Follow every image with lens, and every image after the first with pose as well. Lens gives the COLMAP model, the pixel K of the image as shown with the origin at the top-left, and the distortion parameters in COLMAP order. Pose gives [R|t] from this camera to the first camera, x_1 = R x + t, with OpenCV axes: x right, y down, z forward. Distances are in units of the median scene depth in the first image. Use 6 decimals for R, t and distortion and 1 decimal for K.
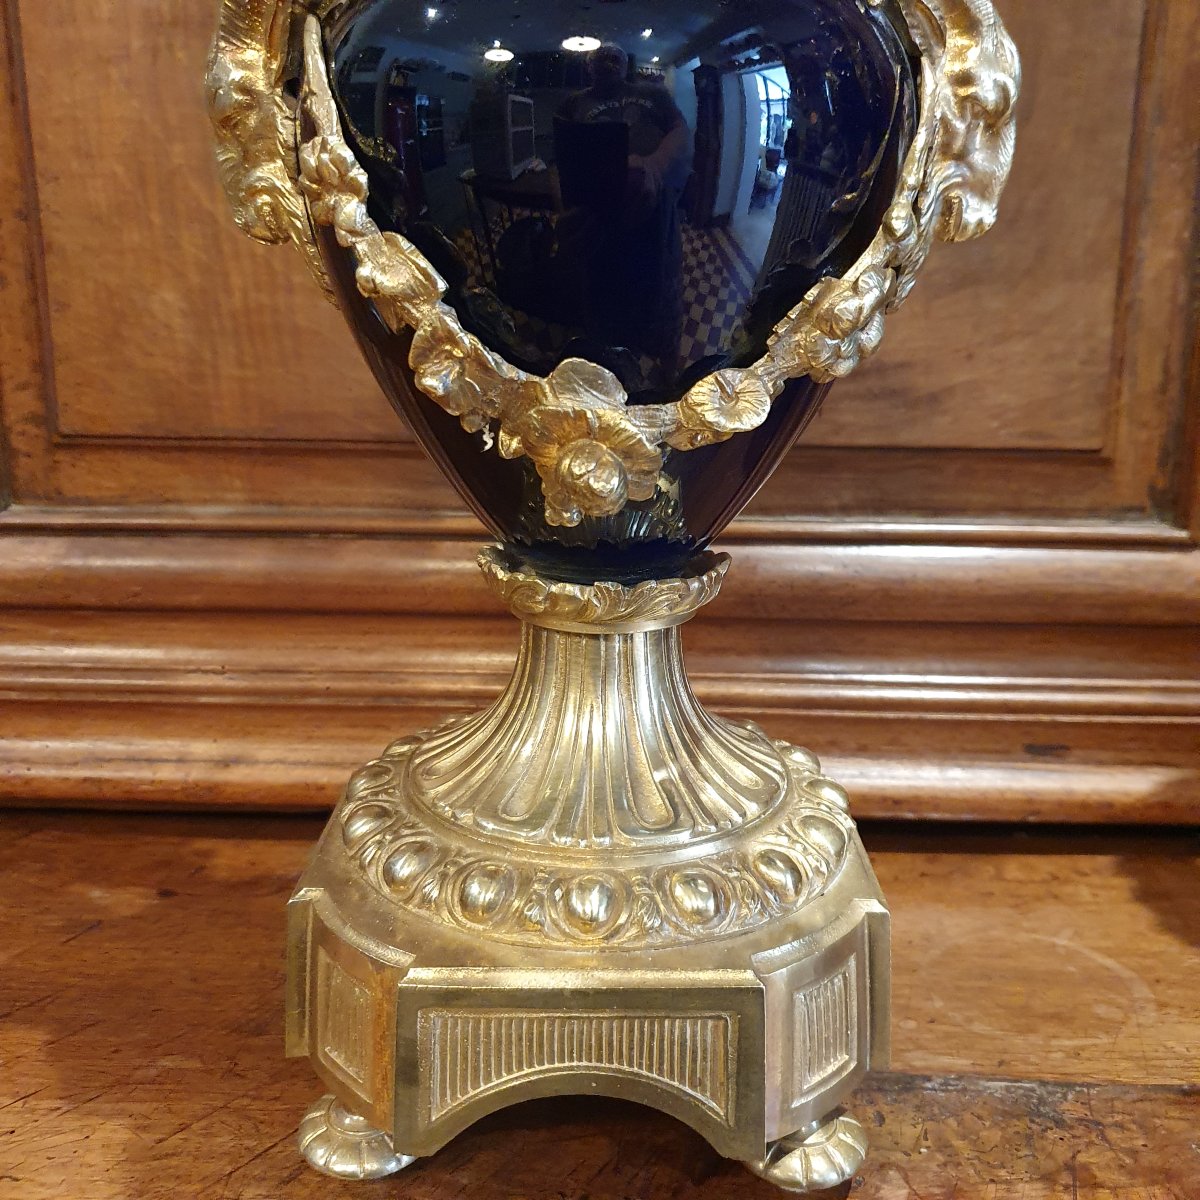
lens RADIAL K [[1301.2, 0, 578.9], [0, 1301.2, 611.8], [0, 0, 1]] dist [-0.021522, -0.009001]
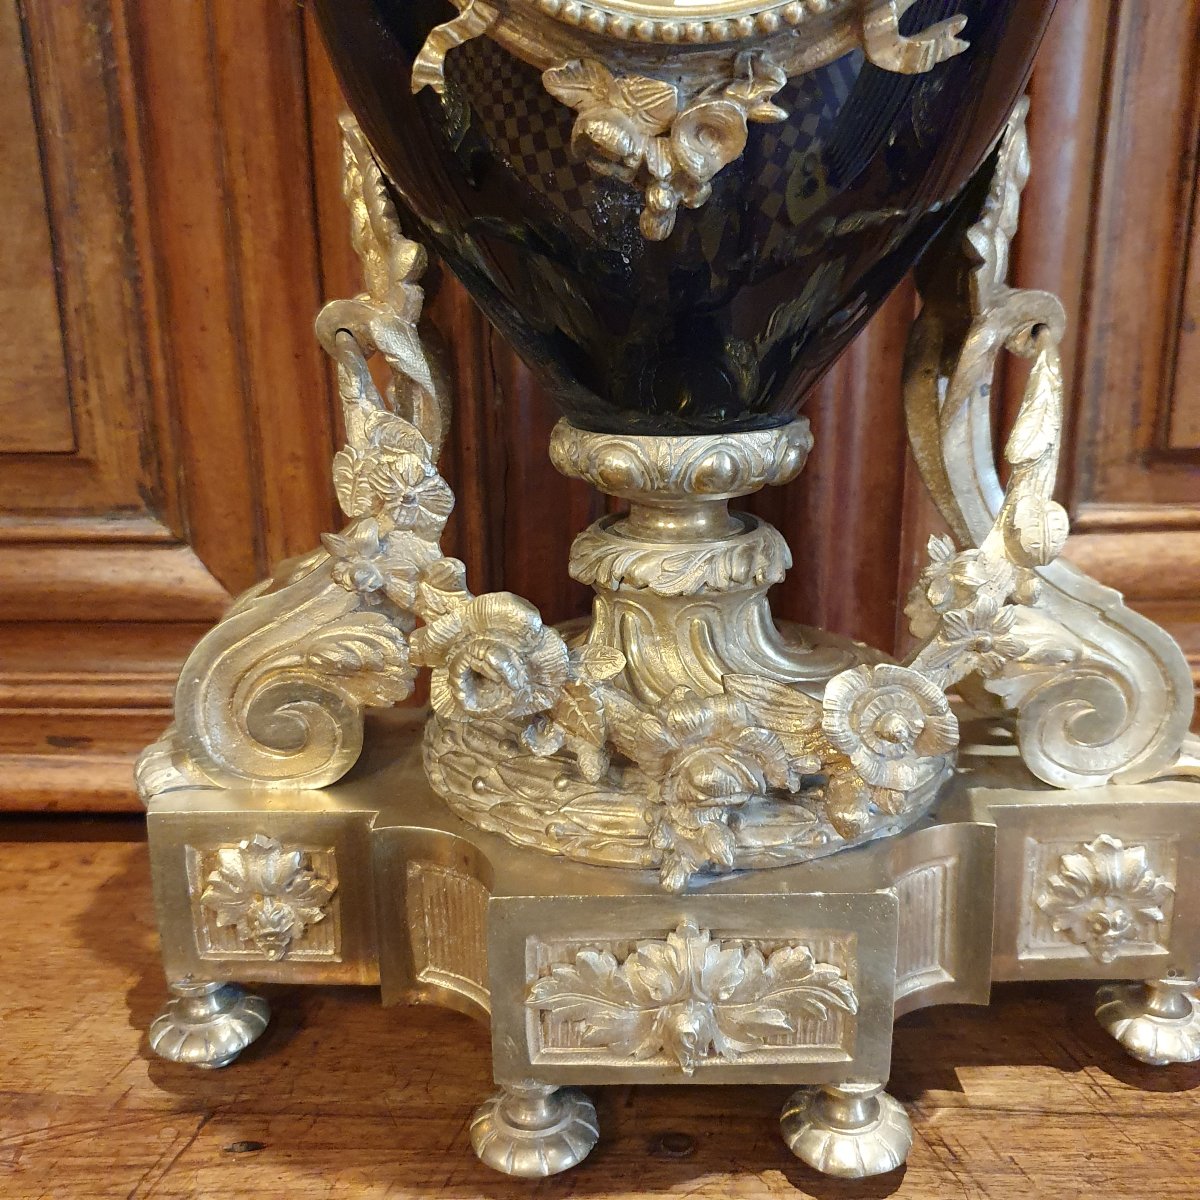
lens RADIAL K [[1279.8, 0, 577.7], [0, 1279.8, 594.5], [0, 0, 1]] dist [0.074603, -0.212215]
pose [[0.999700, -0.020245, 0.013809, 0.817393], [0.019712, 0.999094, 0.037708, -0.044457], [-0.014560, -0.037424, 0.999193, -0.027999]]
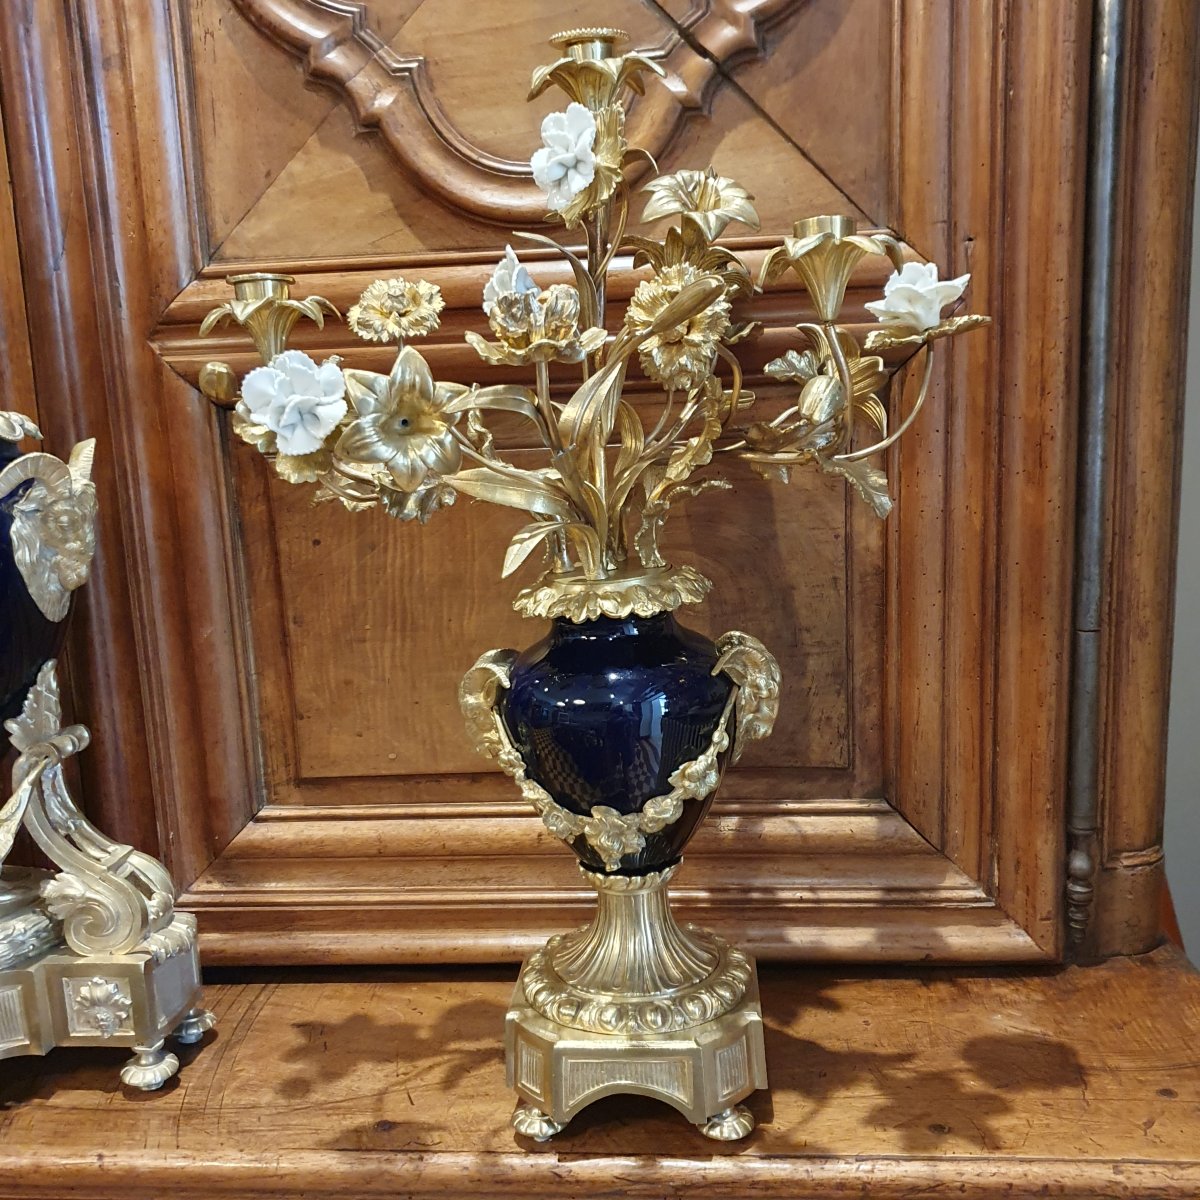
lens RADIAL K [[1274.6, 0, 615.6], [0, 1274.6, 615.1], [0, 0, 1]] dist [0.081435, -0.168709]
pose [[0.997933, -0.021464, -0.060566, 1.936366], [0.016156, 0.996095, -0.086802, -0.186896], [0.062193, 0.085644, 0.994383, -0.970826]]
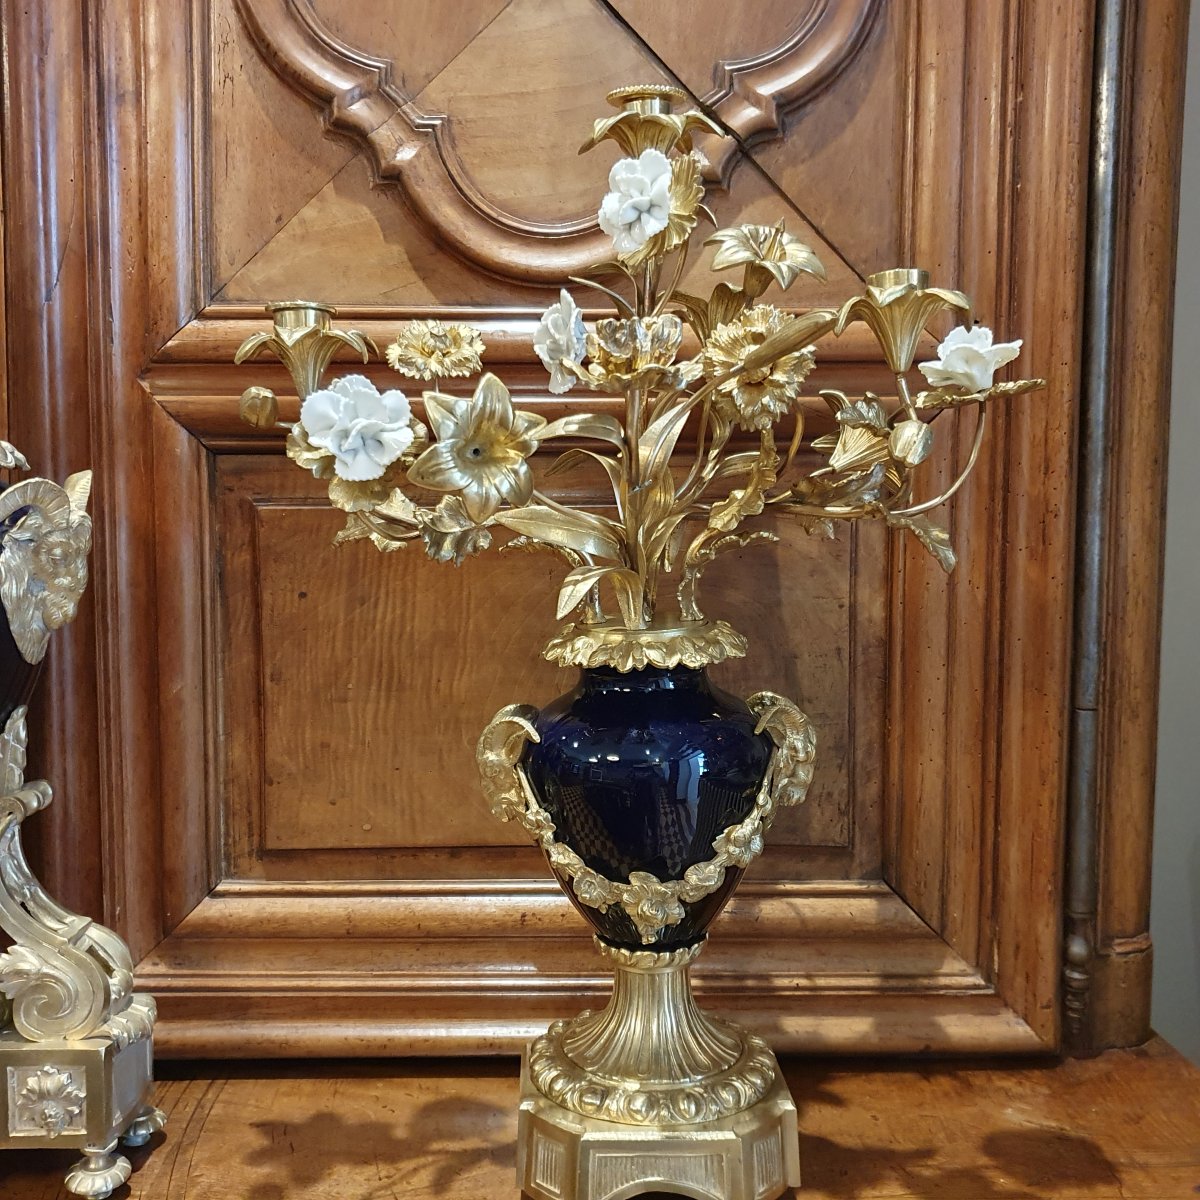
lens RADIAL K [[1283.9, 0, 593.5], [0, 1283.9, 571.9], [0, 0, 1]] dist [0.004361, 0.020847]
pose [[0.999118, 0.008895, 0.041027, 1.712605], [-0.000371, 0.979128, -0.203243, -0.129854], [-0.041978, 0.203049, 0.978268, -0.909722]]
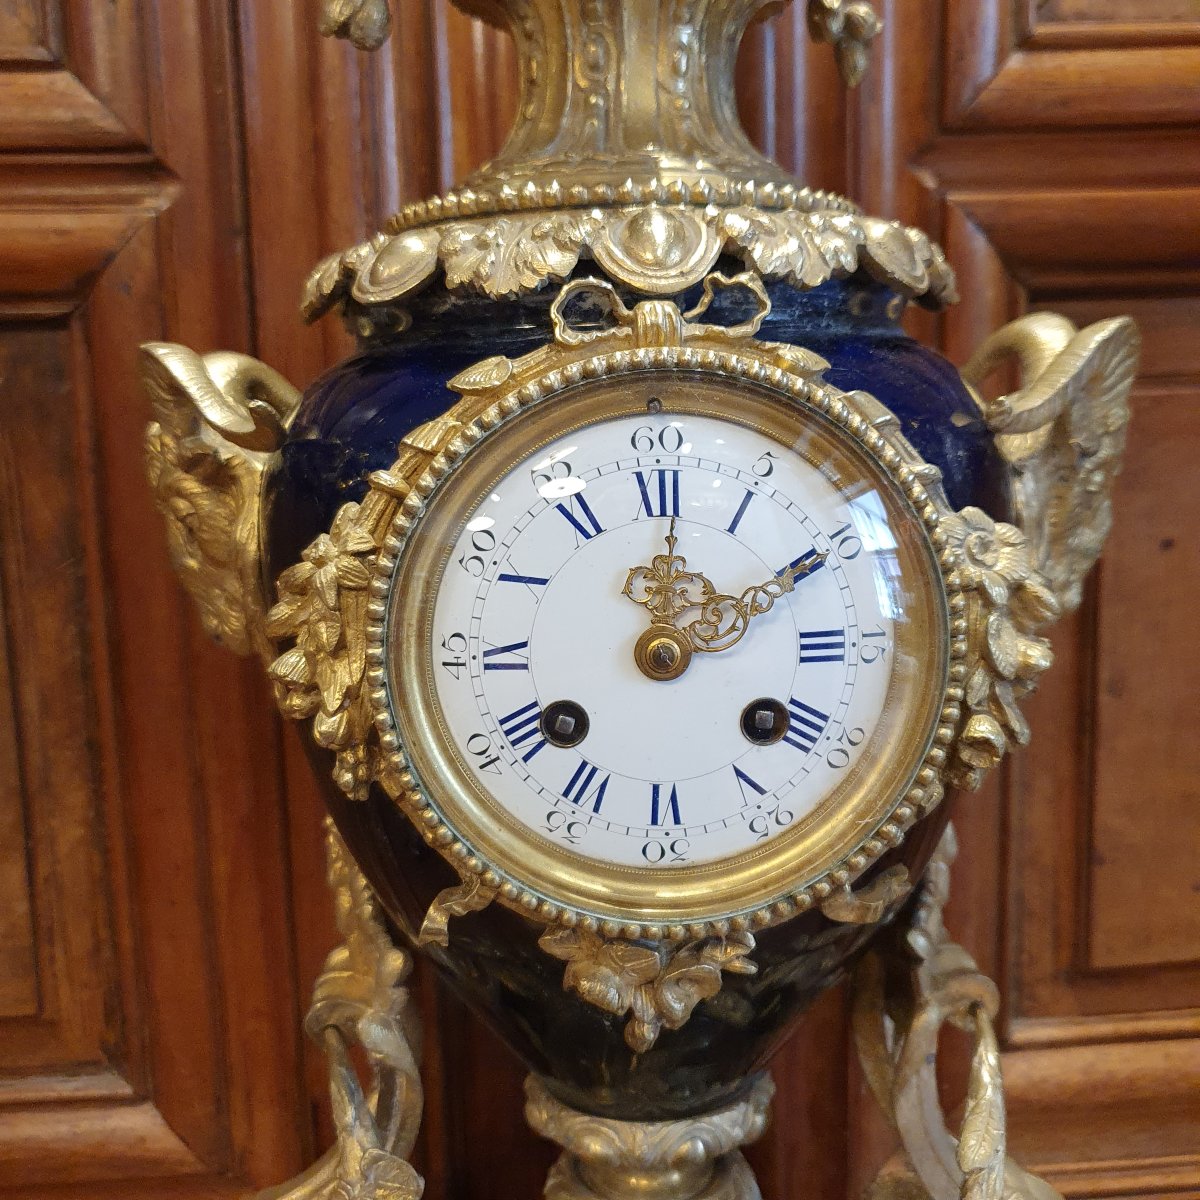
lens RADIAL K [[1301.2, 0, 578.9], [0, 1301.2, 611.8], [0, 0, 1]] dist [-0.021522, -0.009001]
pose [[0.995413, -0.039860, 0.086968, 0.787491], [0.049962, 0.991843, -0.117262, -0.314376], [-0.081585, 0.121069, 0.989286, -0.099096]]
